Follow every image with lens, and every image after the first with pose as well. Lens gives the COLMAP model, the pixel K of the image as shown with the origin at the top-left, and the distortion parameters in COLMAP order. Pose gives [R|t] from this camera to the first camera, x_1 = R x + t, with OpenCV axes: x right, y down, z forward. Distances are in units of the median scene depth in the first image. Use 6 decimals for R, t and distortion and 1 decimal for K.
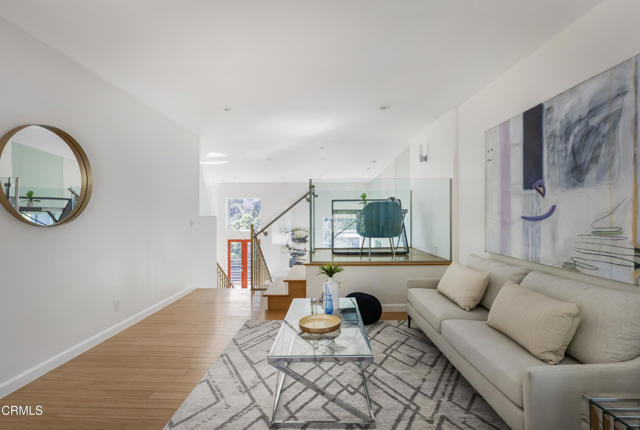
lens RADIAL K [[288.5, 0, 320.0], [0, 288.5, 215.0], [0, 0, 1]] dist [-0.000988, -0.000099]
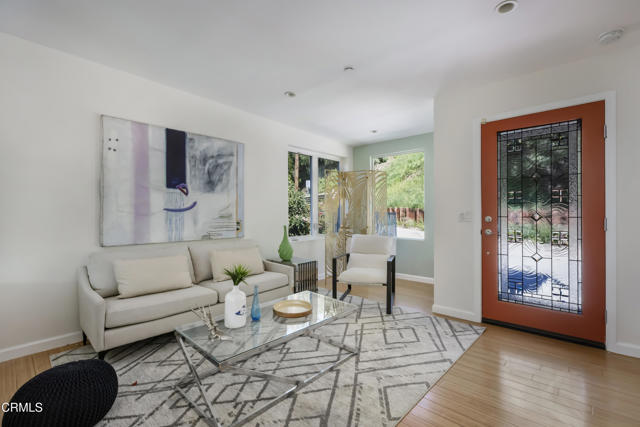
lens RADIAL K [[286.6, 0, 322.4], [0, 286.6, 213.9], [0, 0, 1]] dist [0.000045, -0.000010]
pose [[-0.738477, -0.002814, 0.674273, -0.779426], [0.000028, 0.999991, 0.004203, 0.026923], [-0.674278, 0.003123, -0.738471, 1.697693]]
